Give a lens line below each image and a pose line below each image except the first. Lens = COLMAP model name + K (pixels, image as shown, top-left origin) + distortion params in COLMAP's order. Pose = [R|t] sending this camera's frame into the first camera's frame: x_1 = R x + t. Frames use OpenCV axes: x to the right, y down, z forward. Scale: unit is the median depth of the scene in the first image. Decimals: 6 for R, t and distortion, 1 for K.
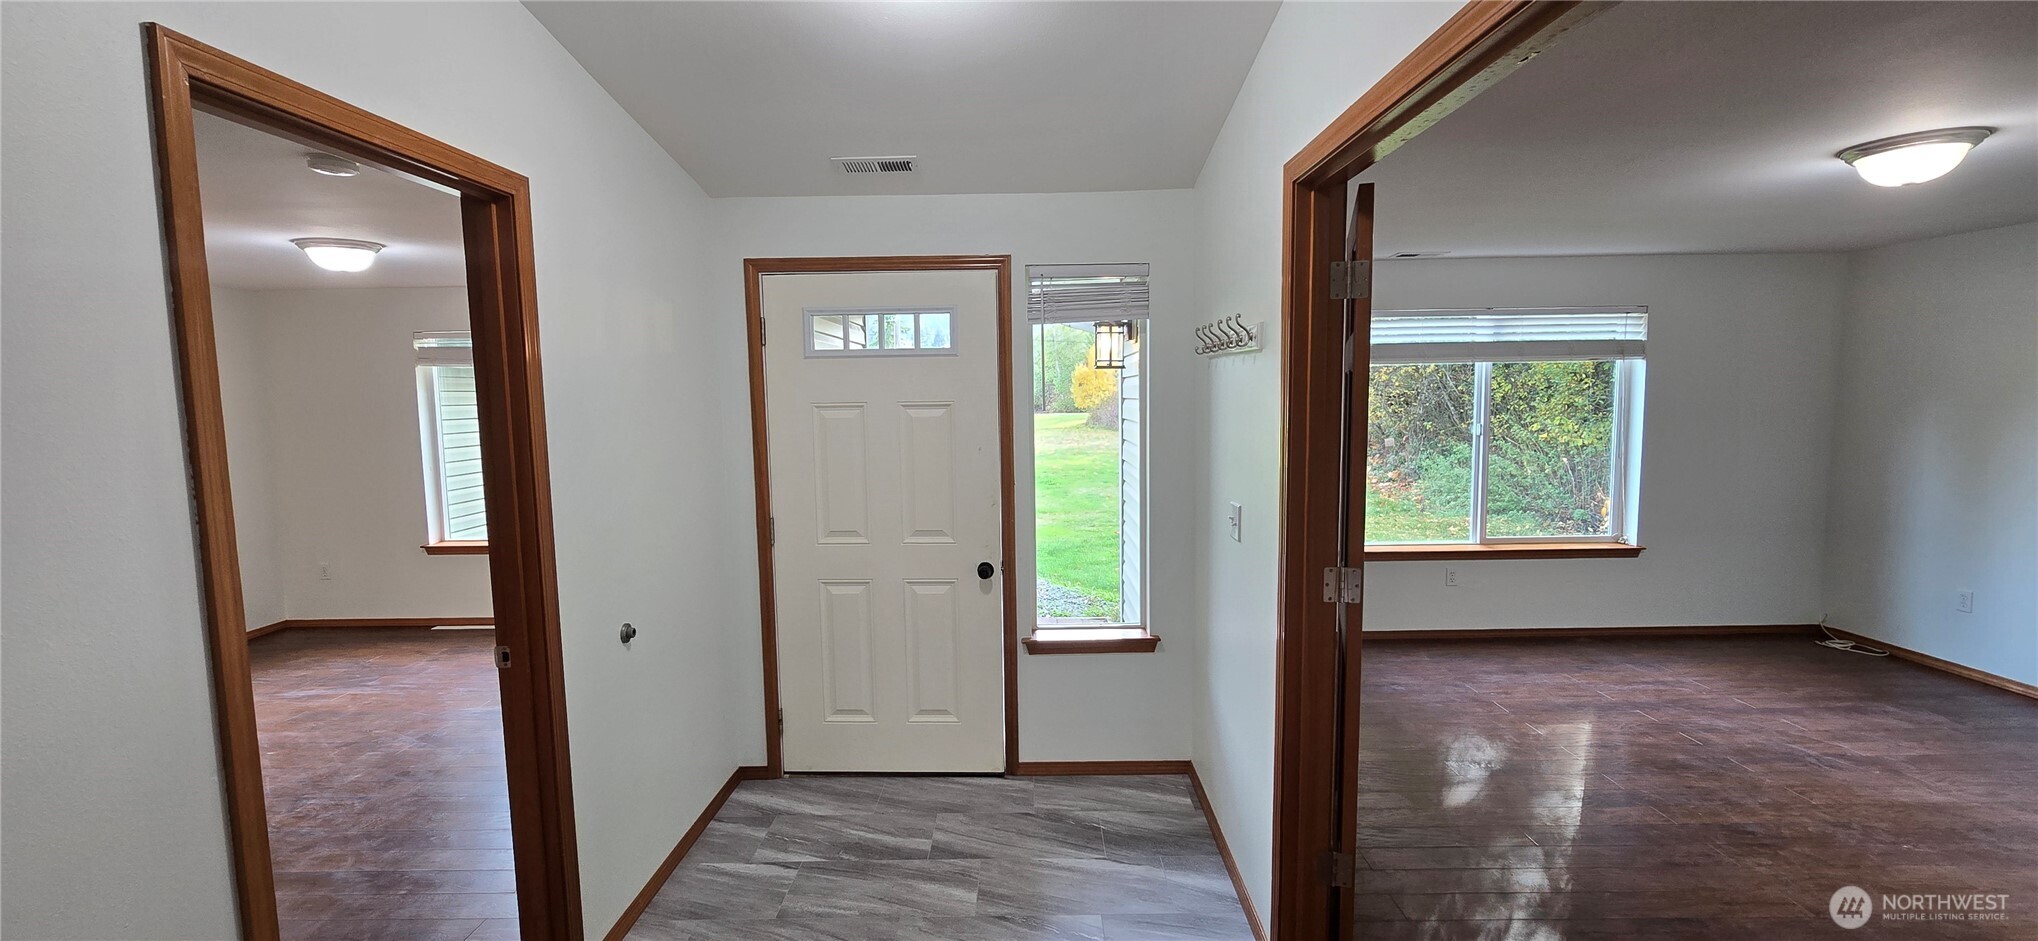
lens RADIAL K [[837.6, 0, 1028.8], [0, 837.6, 471.6], [0, 0, 1]] dist [-0.015020, 0.005625]
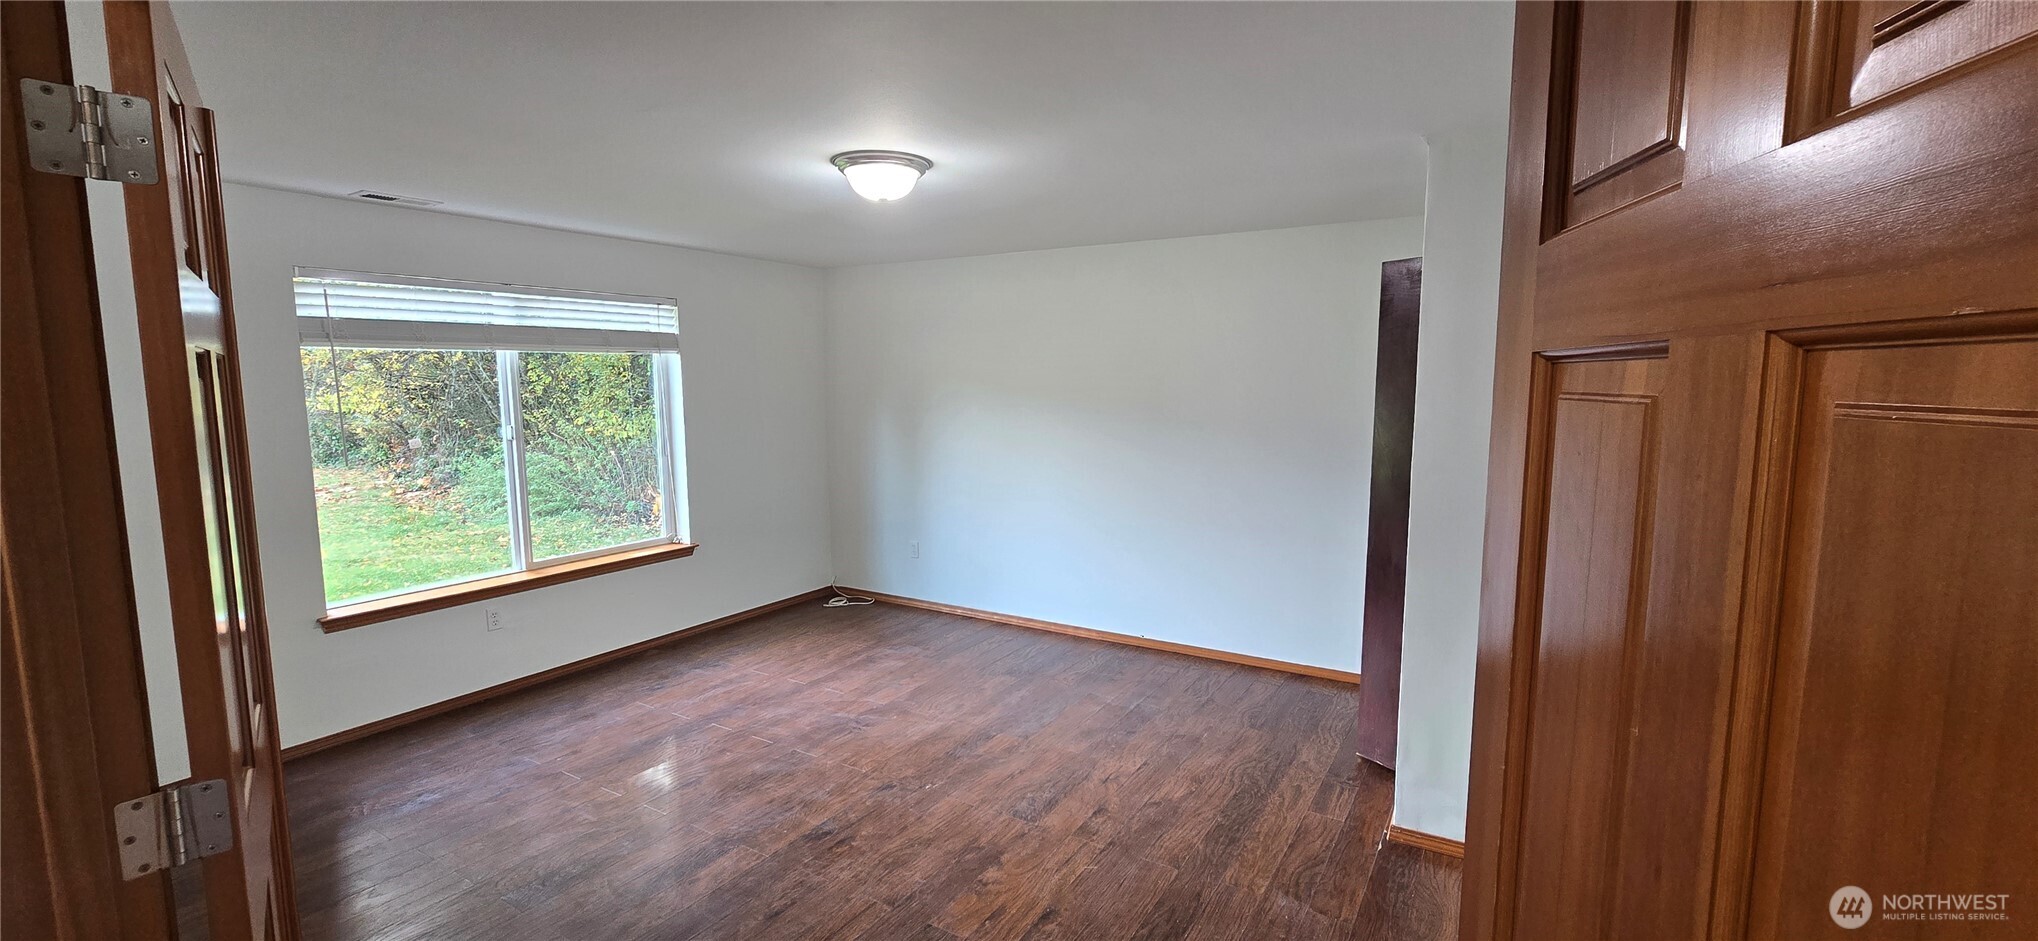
lens RADIAL K [[834.5, 0, 1030.7], [0, 834.5, 473.4], [0, 0, 1]] dist [-0.006390, 0.000604]
pose [[0.507348, -0.086505, 0.857388, 0.103367], [0.075932, 0.995566, 0.055514, -0.018733], [-0.858389, 0.036938, 0.511667, 0.157289]]
